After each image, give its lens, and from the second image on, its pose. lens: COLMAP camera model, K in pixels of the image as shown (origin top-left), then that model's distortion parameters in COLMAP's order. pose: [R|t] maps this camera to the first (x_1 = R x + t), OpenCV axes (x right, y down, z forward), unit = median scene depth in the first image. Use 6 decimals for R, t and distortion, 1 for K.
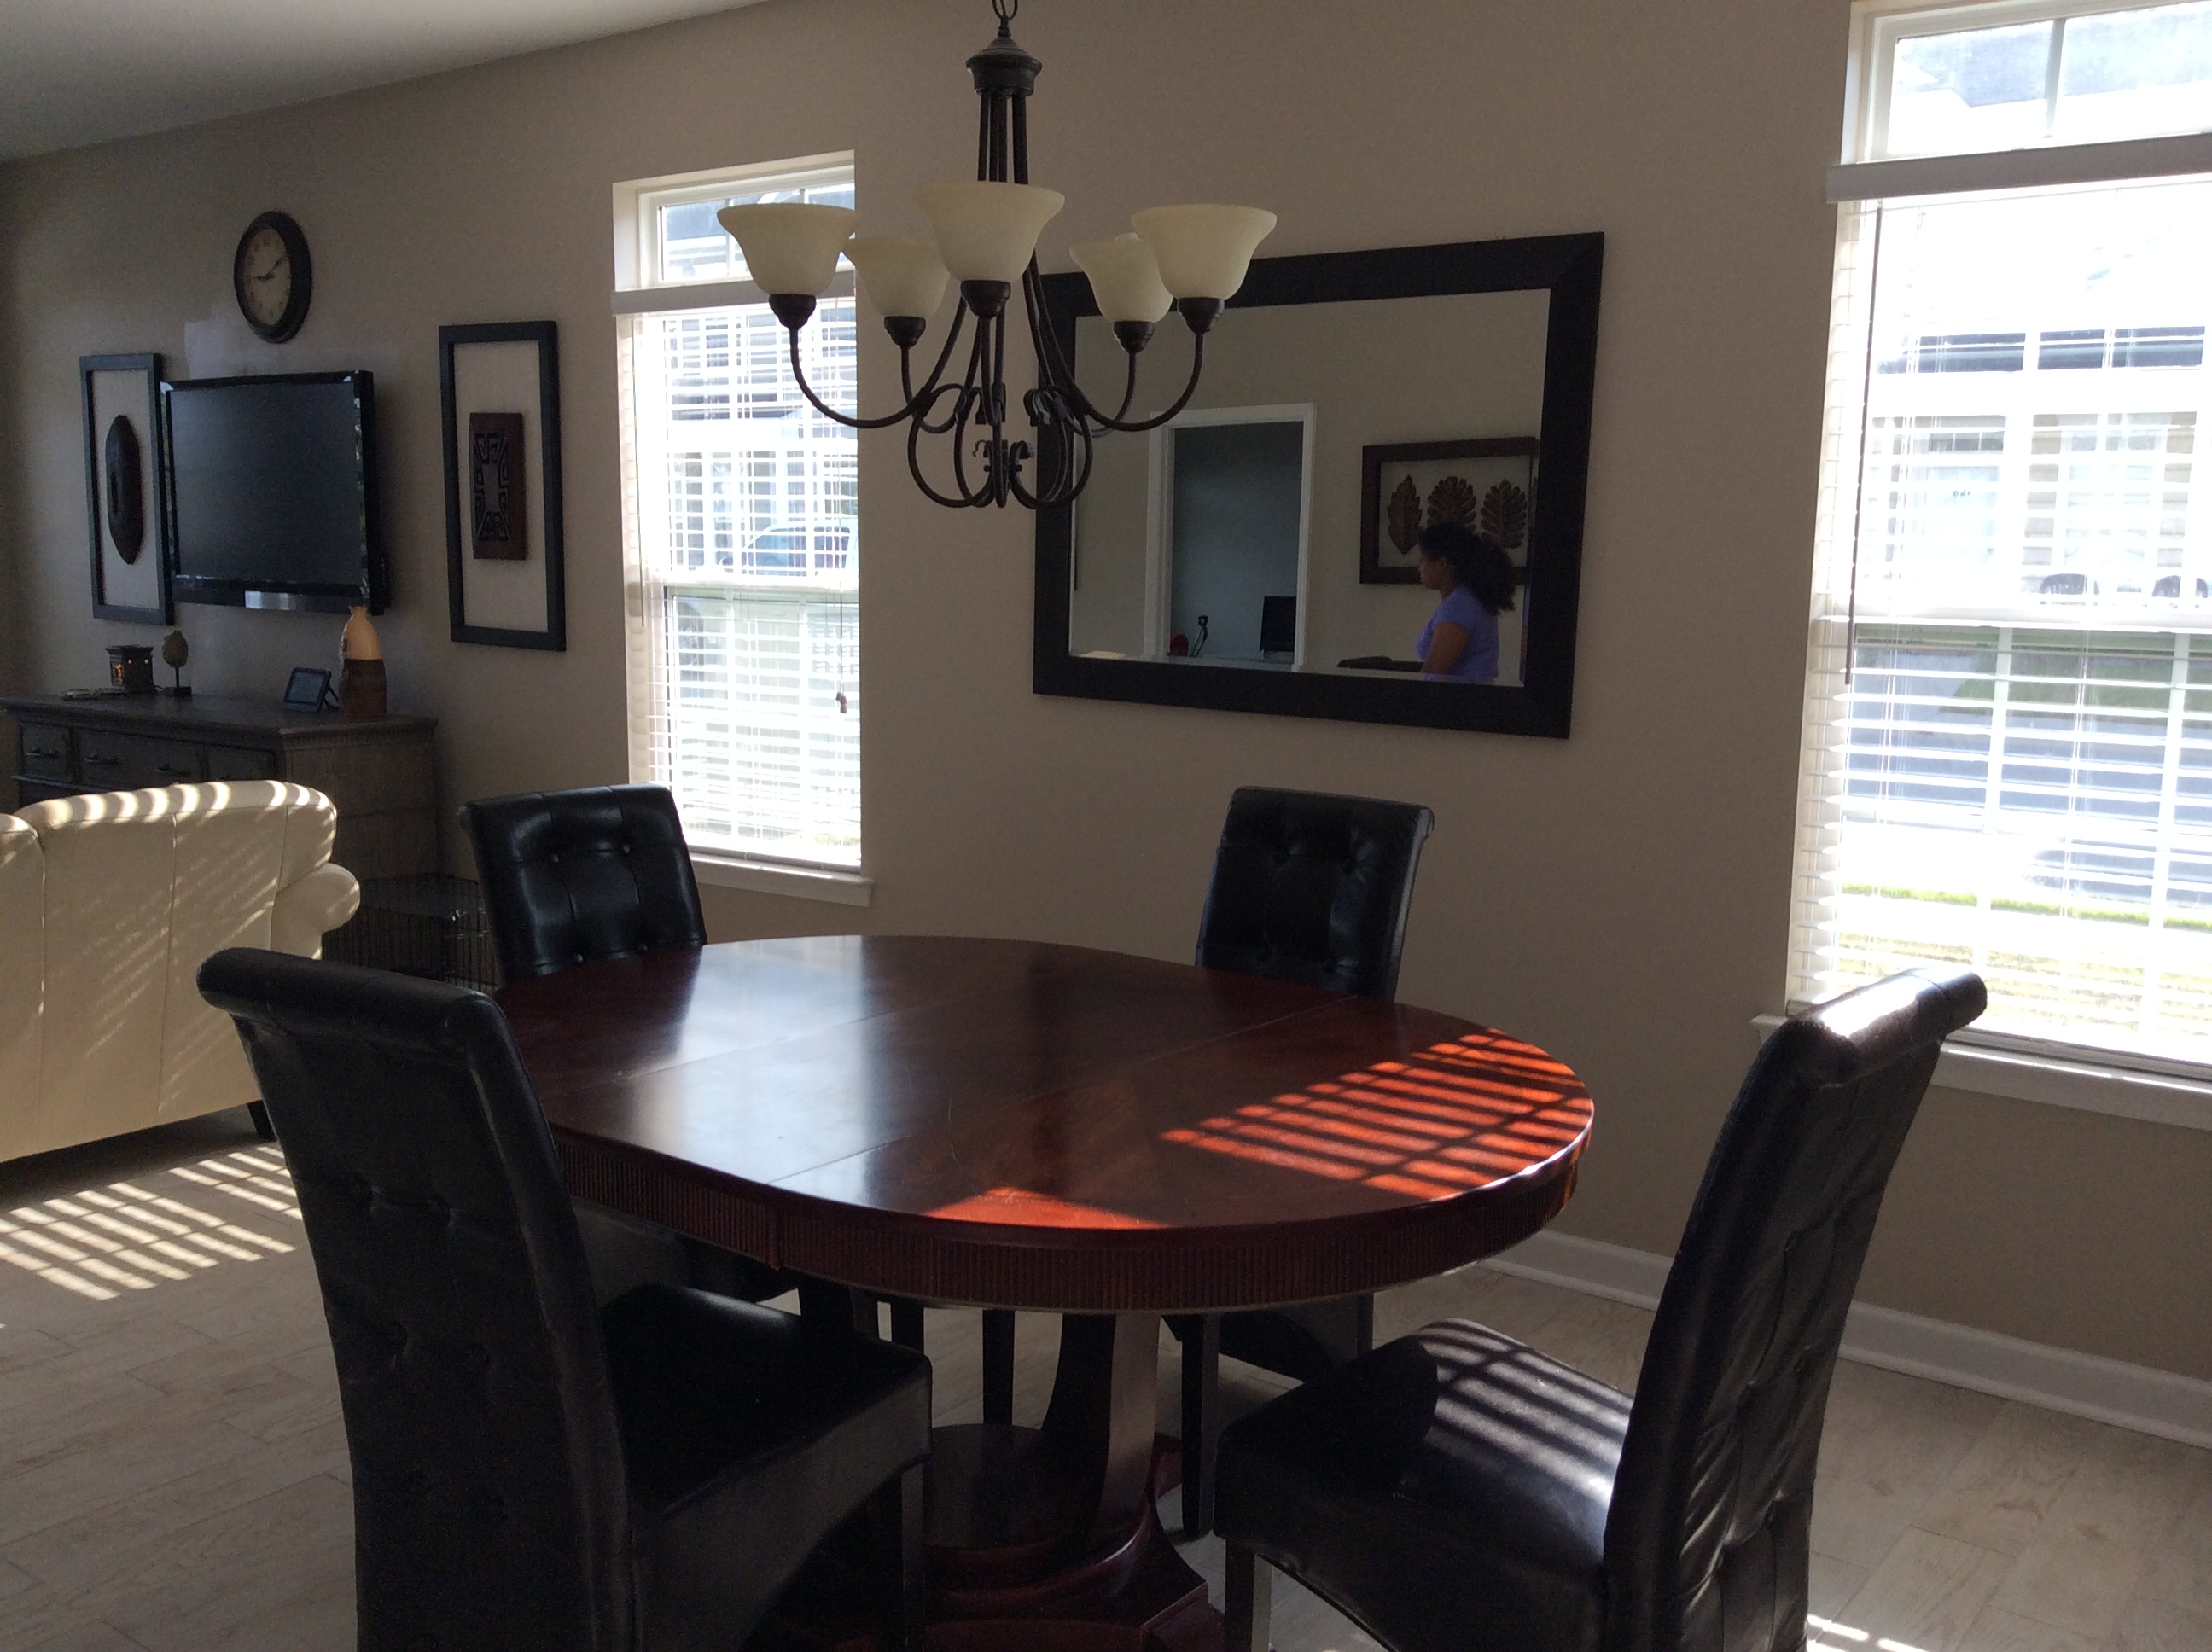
lens RADIAL K [[2063.9, 0, 1101.0], [0, 2063.9, 843.4], [0, 0, 1]] dist [-0.029262, 0.000000]
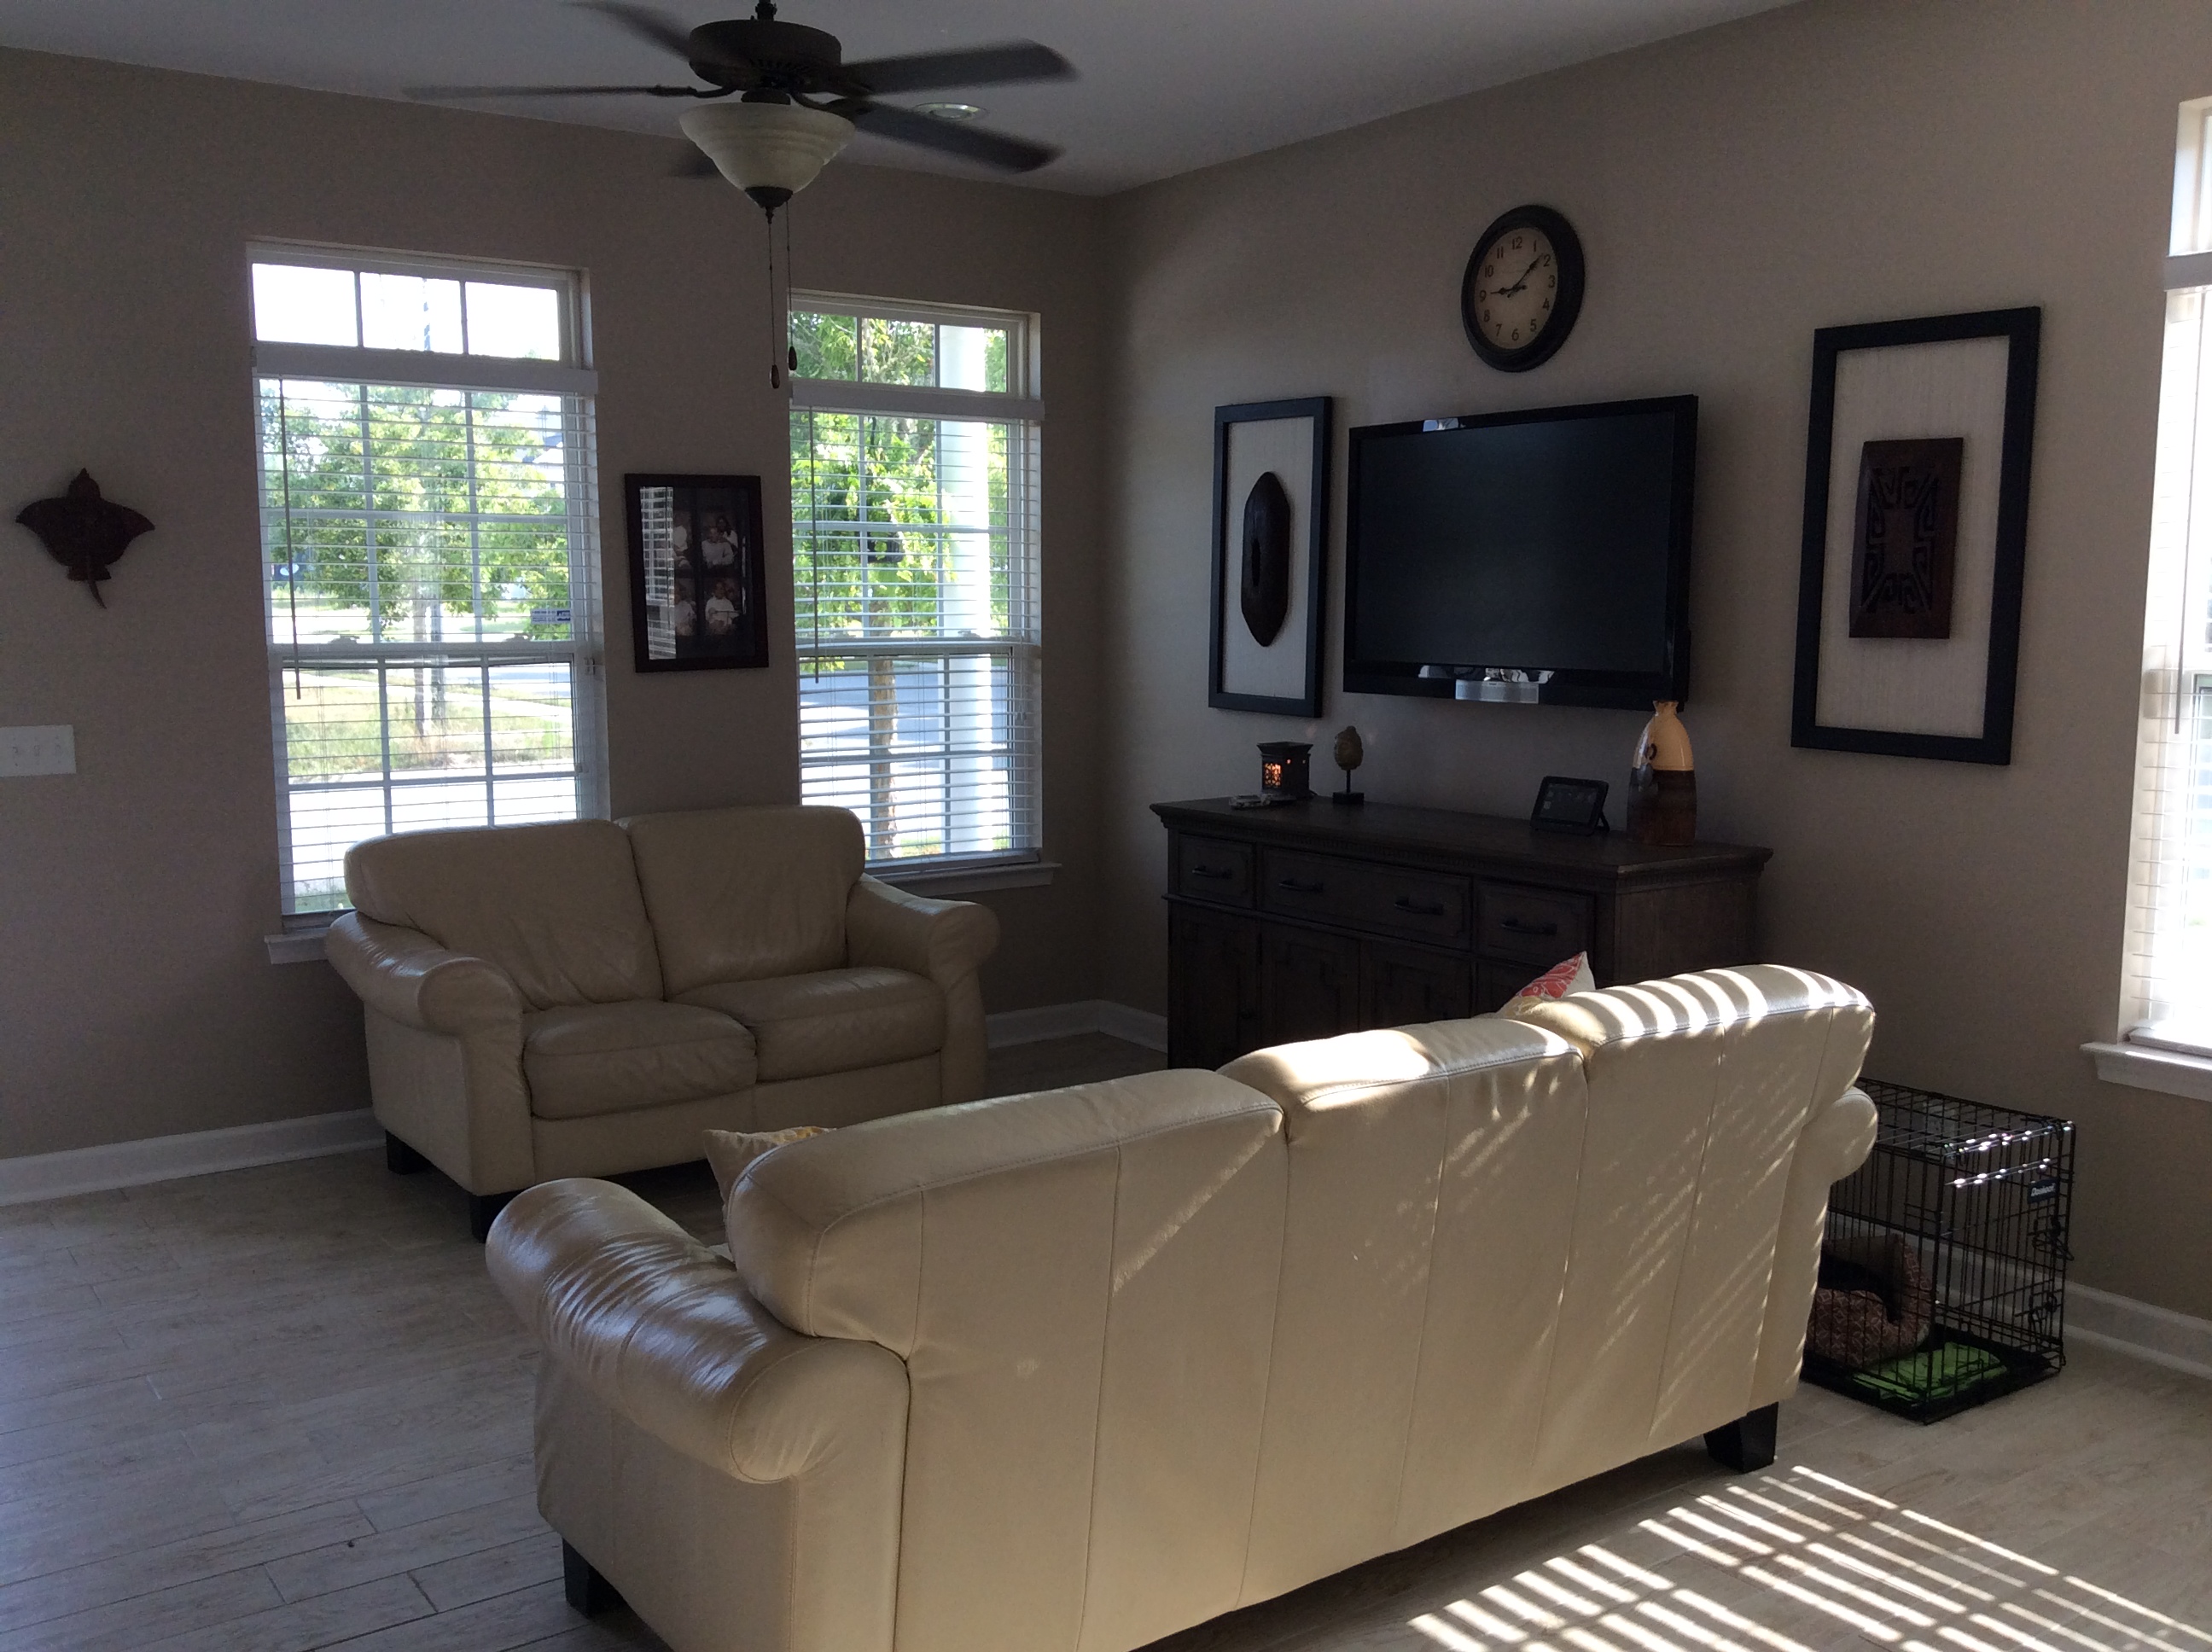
lens RADIAL K [[2063.9, 0, 1110.8], [0, 2063.9, 819.5], [0, 0, 1]] dist [-0.029262, 0.000000]
pose [[0.944646, 0.010253, -0.327930, -0.316533], [-0.022571, 0.999174, -0.033780, -0.041841], [0.327313, 0.039311, 0.944098, 0.215750]]
